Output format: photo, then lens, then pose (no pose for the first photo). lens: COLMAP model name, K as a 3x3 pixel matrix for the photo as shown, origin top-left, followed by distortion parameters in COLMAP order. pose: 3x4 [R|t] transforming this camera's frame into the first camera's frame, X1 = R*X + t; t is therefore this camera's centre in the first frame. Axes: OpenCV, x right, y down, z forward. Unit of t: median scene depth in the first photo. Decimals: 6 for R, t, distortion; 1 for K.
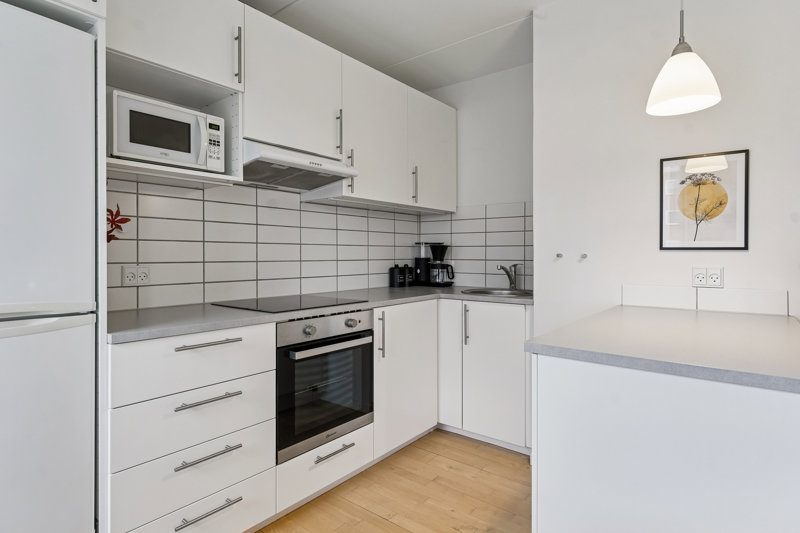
lens RADIAL K [[420.5, 0, 416.2], [0, 420.5, 254.4], [0, 0, 1]] dist [-0.005649, -0.003963]
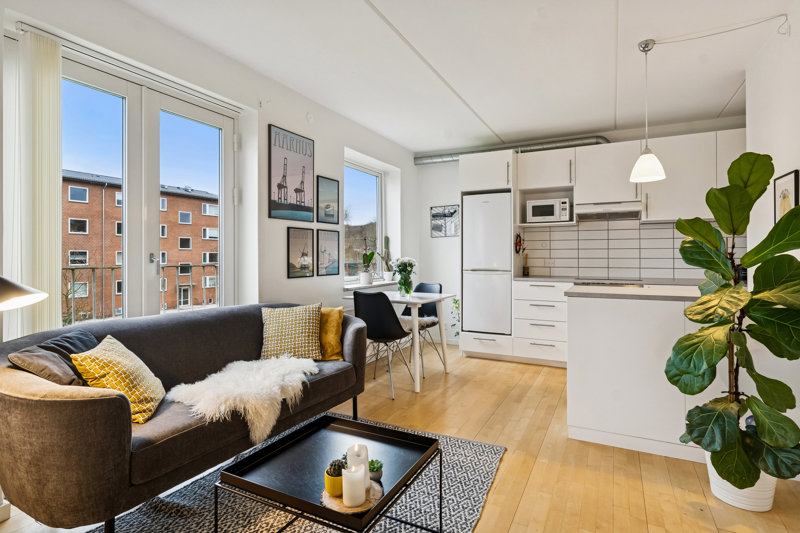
lens RADIAL K [[420.5, 0, 408.5], [0, 420.5, 256.2], [0, 0, 1]] dist [-0.005649, -0.003963]
pose [[0.193934, -0.000408, -0.981015, 1.253168], [-0.003877, 0.999992, -0.001183, 0.011856], [0.981007, 0.004033, 0.193930, -0.266220]]
